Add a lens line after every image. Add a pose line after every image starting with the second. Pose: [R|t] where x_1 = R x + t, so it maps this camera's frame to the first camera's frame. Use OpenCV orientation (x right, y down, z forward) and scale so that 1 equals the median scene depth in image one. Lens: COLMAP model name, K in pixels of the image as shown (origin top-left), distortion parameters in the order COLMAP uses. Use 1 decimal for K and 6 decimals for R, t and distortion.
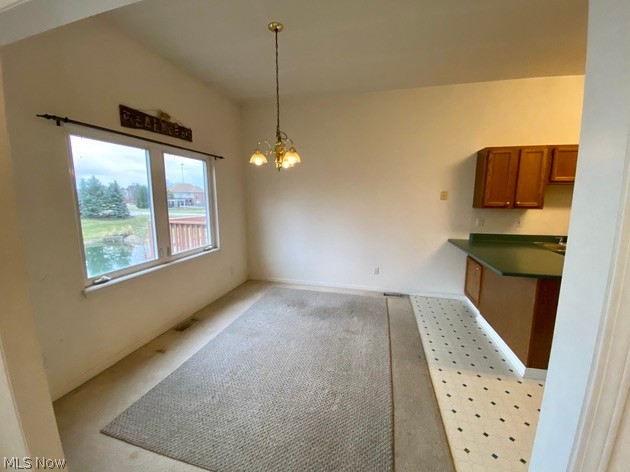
lens RADIAL K [[253.7, 0, 315.0], [0, 253.7, 236.0], [0, 0, 1]] dist [-0.010630, -0.000072]
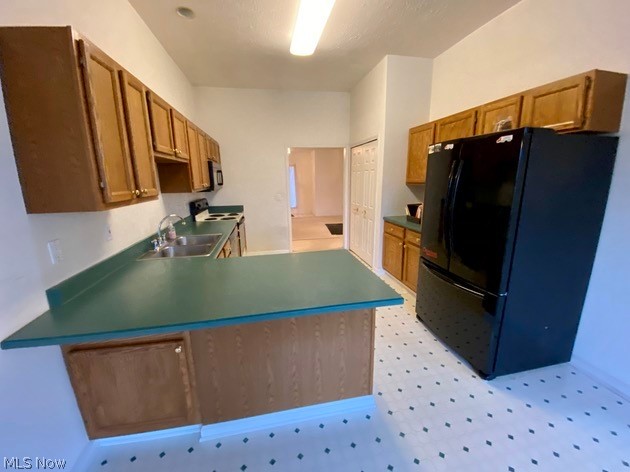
lens RADIAL K [[253.7, 0, 315.0], [0, 253.7, 236.0], [0, 0, 1]] dist [-0.010630, -0.000072]
pose [[-0.454657, -0.189749, 0.870220, 0.212159], [0.146243, 0.947879, 0.283088, -0.139475], [-0.878579, 0.255971, -0.403210, 0.935179]]
